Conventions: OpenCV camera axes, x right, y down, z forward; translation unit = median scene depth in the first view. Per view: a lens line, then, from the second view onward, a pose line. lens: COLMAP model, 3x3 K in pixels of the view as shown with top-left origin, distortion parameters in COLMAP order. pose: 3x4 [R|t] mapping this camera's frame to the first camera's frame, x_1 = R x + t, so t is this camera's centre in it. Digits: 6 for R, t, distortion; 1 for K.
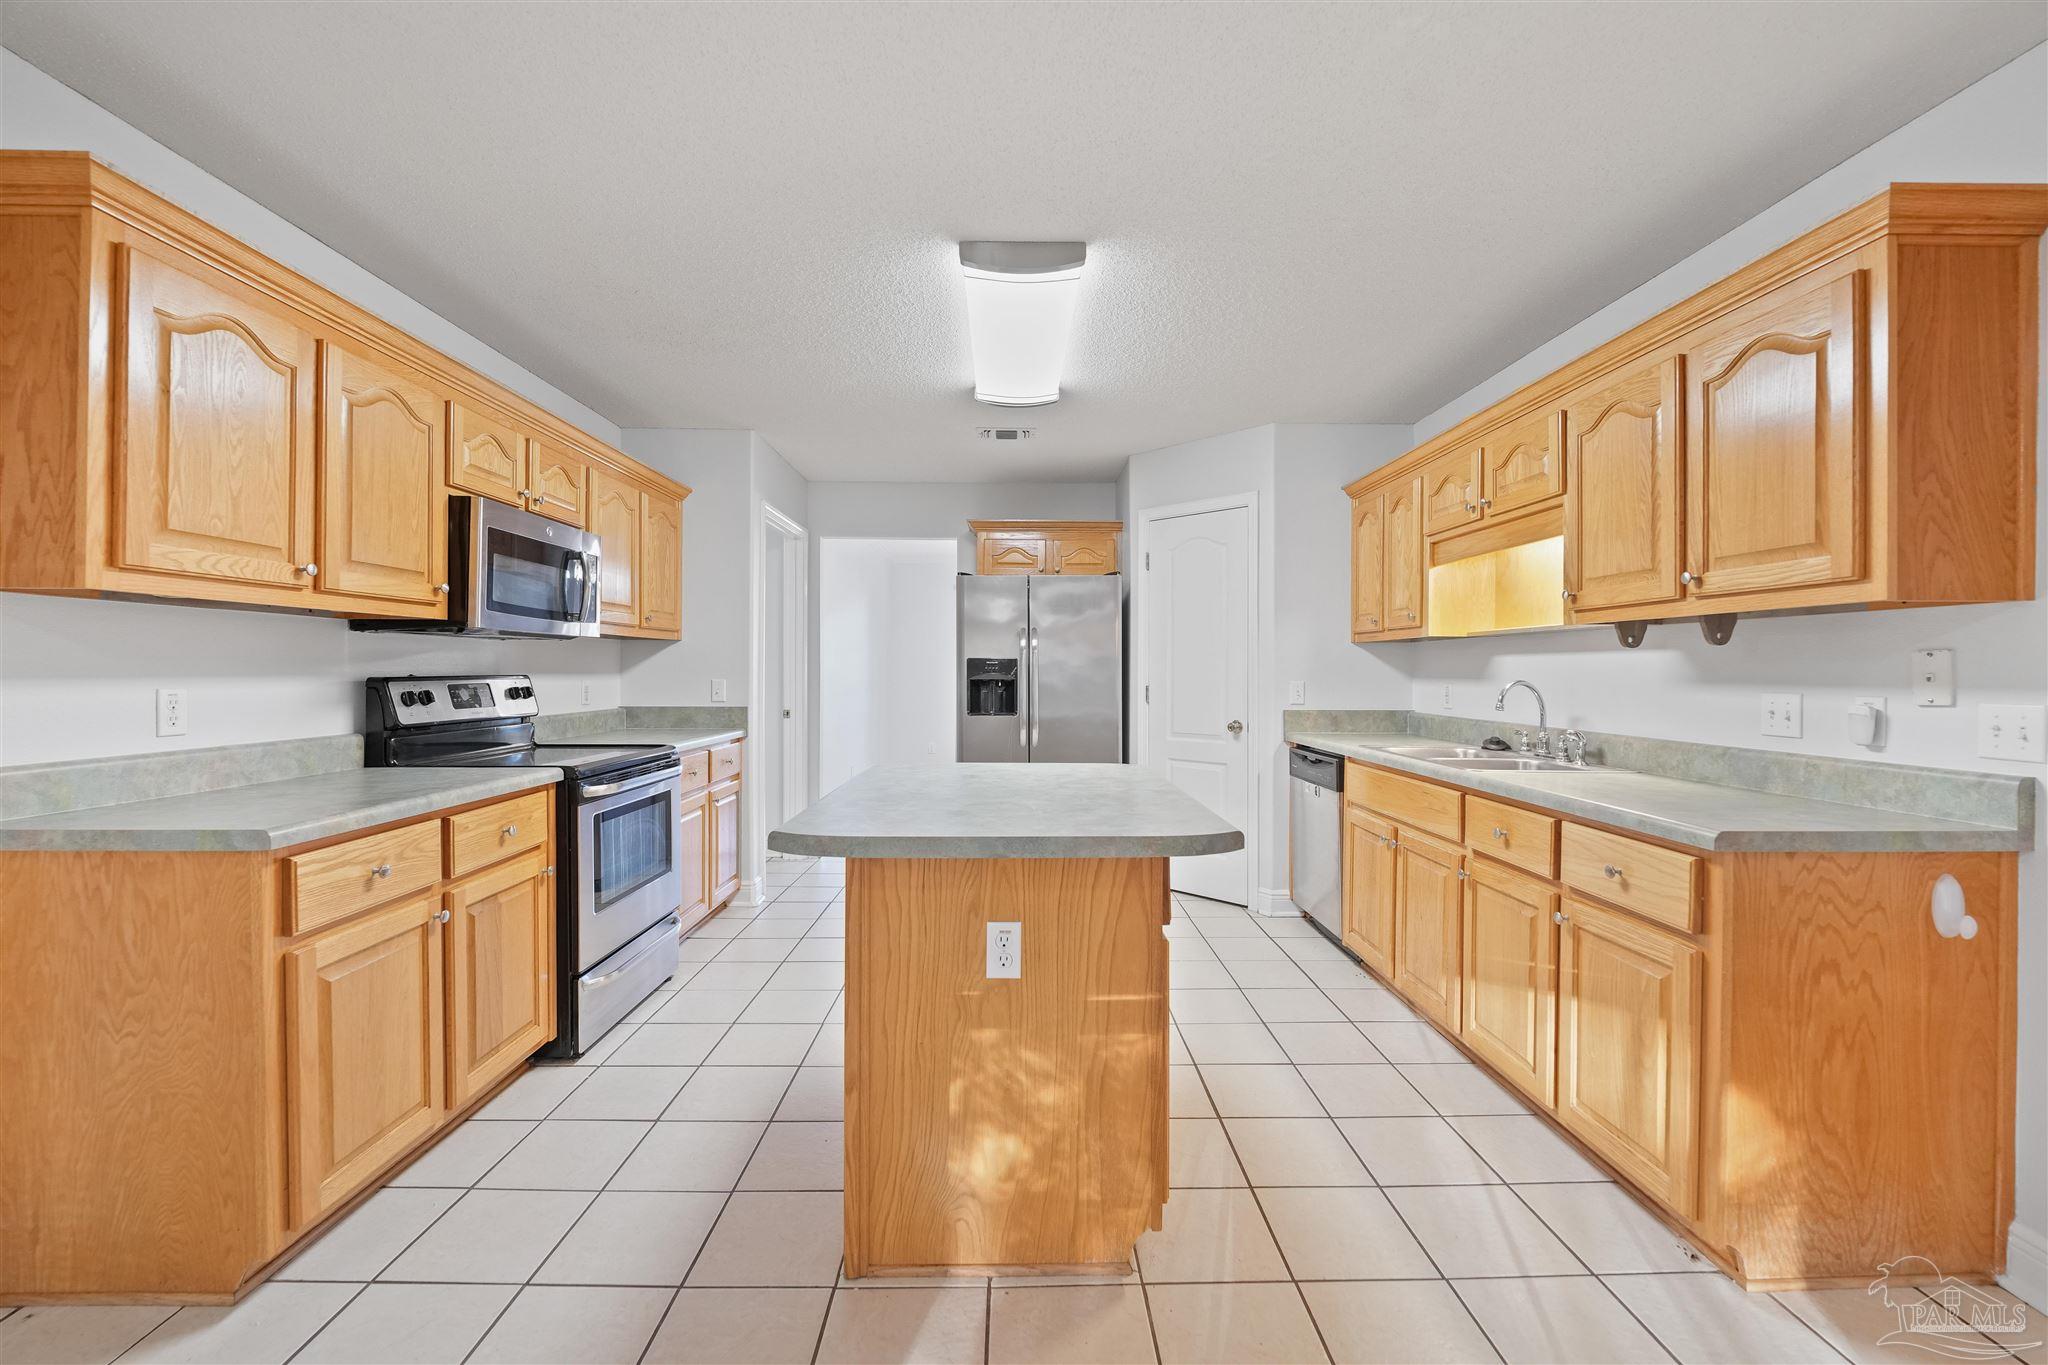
lens RADIAL K [[832.4, 0, 1031.2], [0, 832.4, 675.3], [0, 0, 1]] dist [-0.003303, -0.003950]
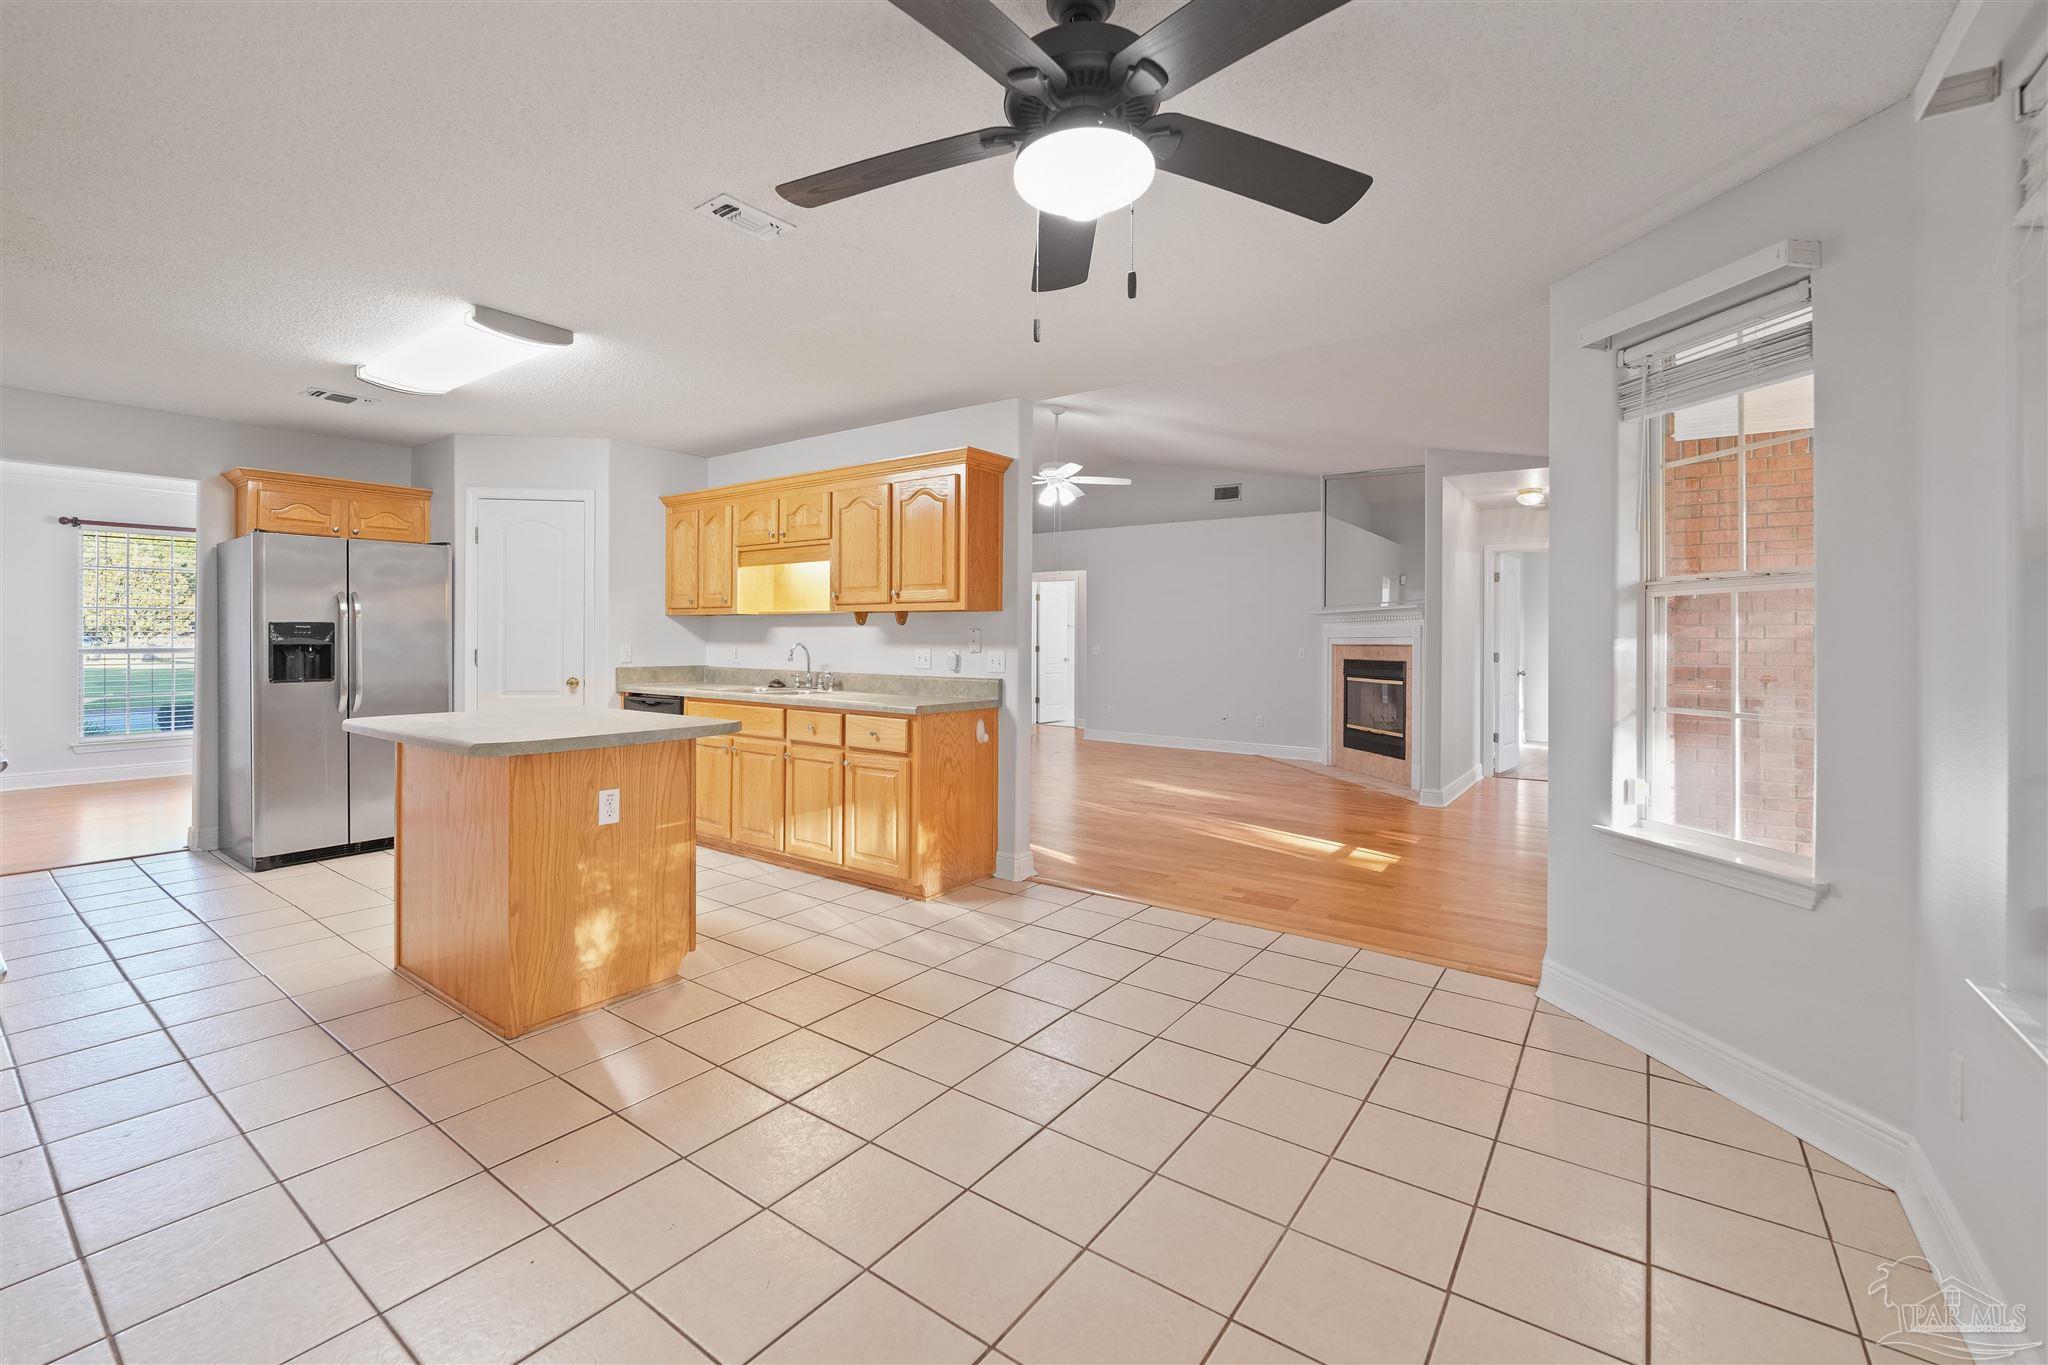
lens RADIAL K [[860.0, 0, 1017.0], [0, 860.0, 640.0], [0, 0, 1]] dist [-0.000056, -0.000007]
pose [[0.605121, -0.000003, 0.796134, -0.686319], [0.000100, 1.000000, -0.000072, 0.000687], [-0.796134, 0.000123, 0.605121, -0.512541]]
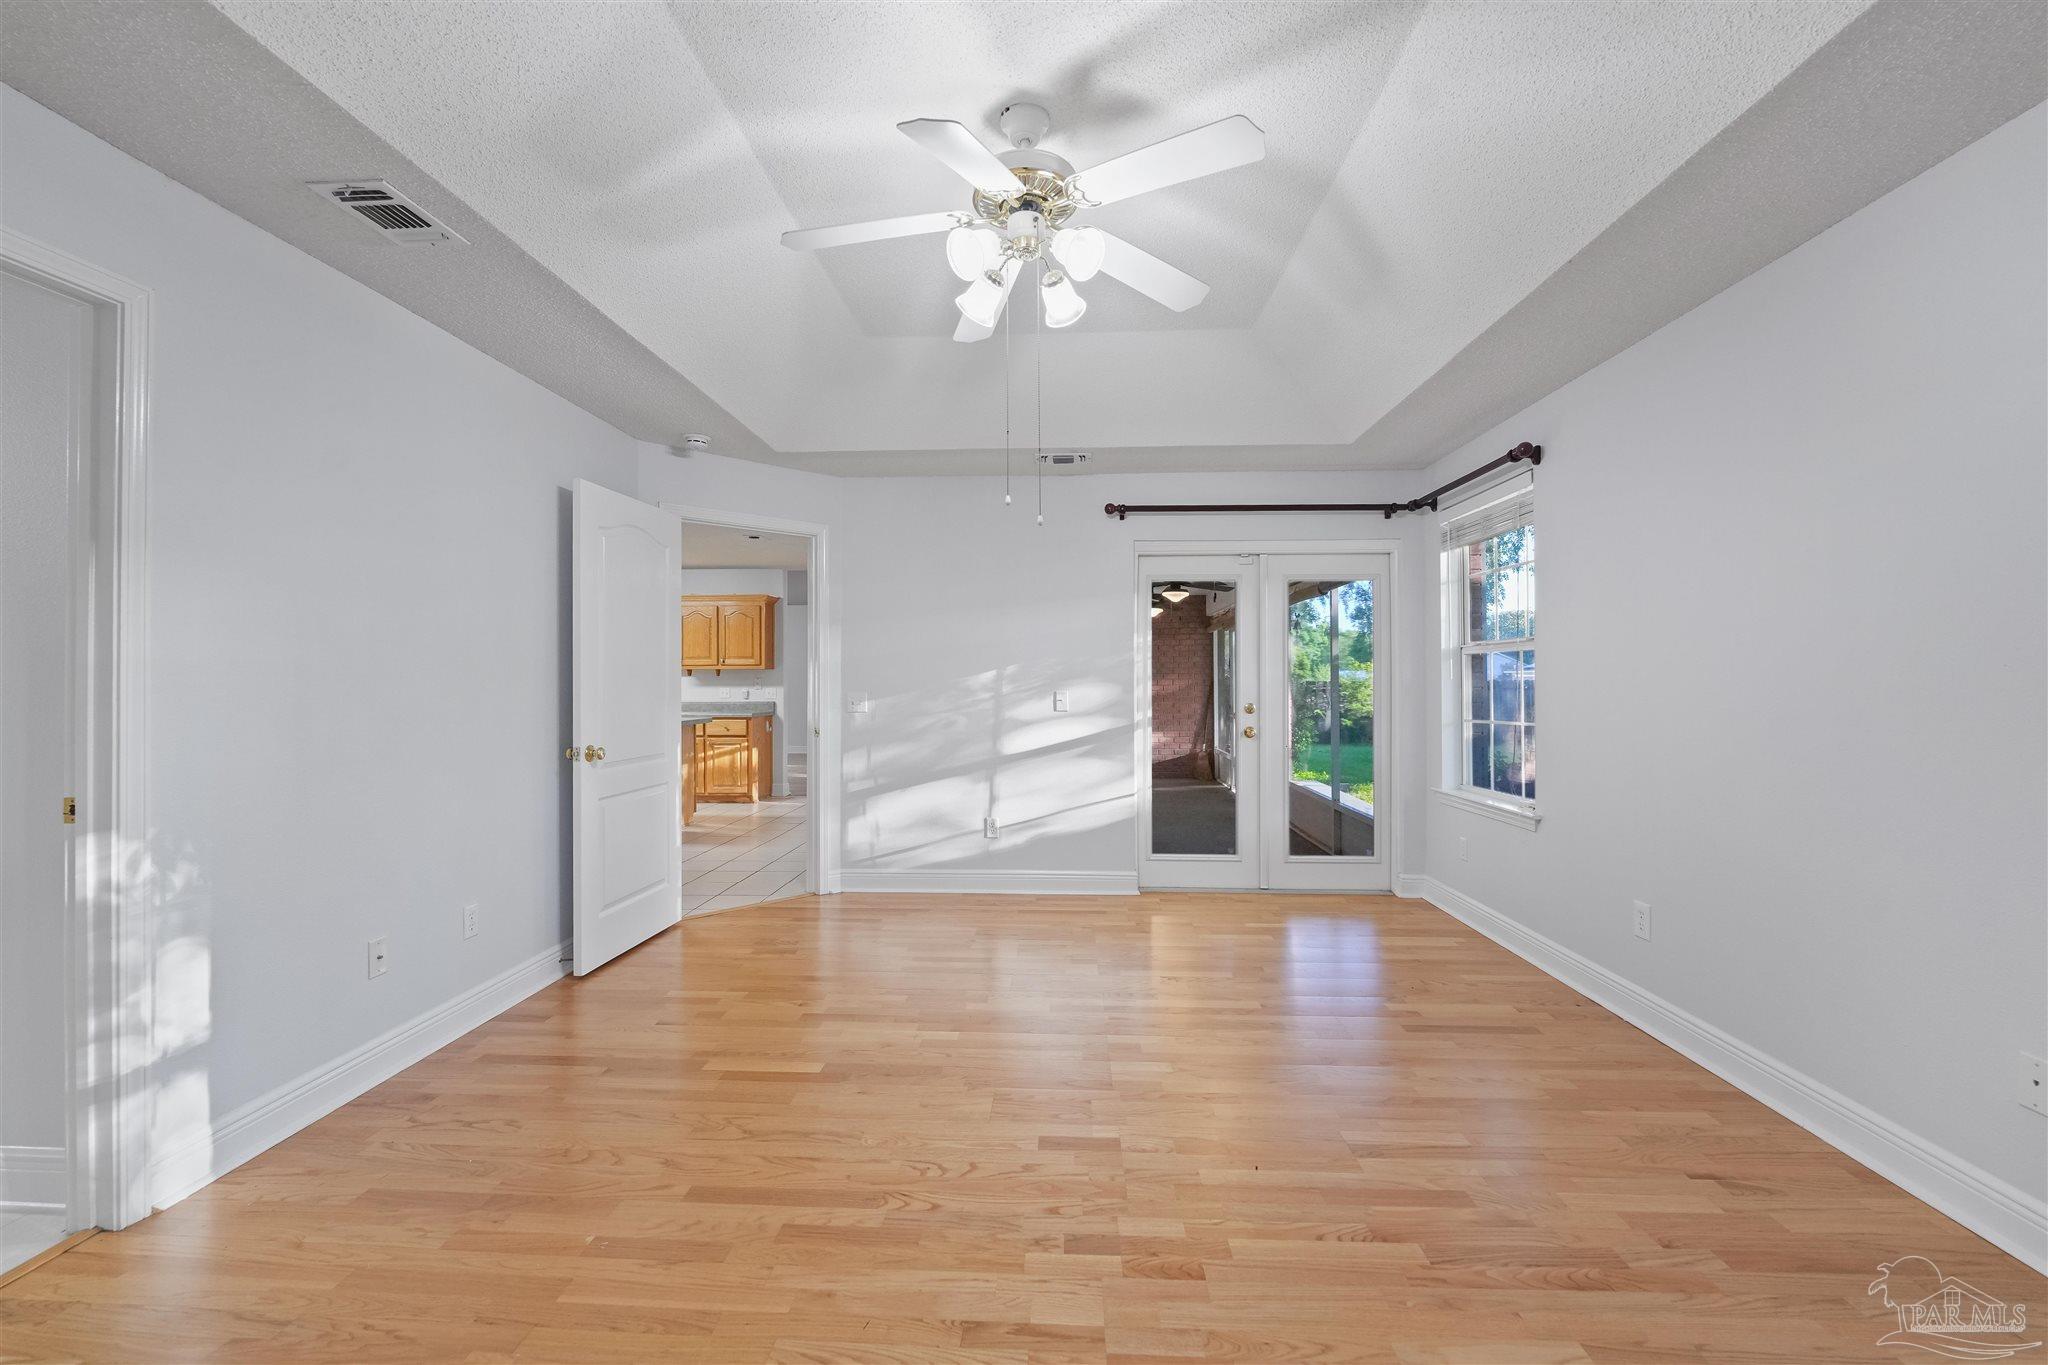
lens RADIAL K [[840.0, 0, 1024.0], [0, 840.0, 682.5], [0, 0, 1]] dist [-0.000581, -0.007765]
pose [[0.067781, -0.003576, 0.997694, -3.122134], [0.004364, 0.999985, 0.003288, -0.011080], [-0.997691, 0.004131, 0.067795, -0.765646]]
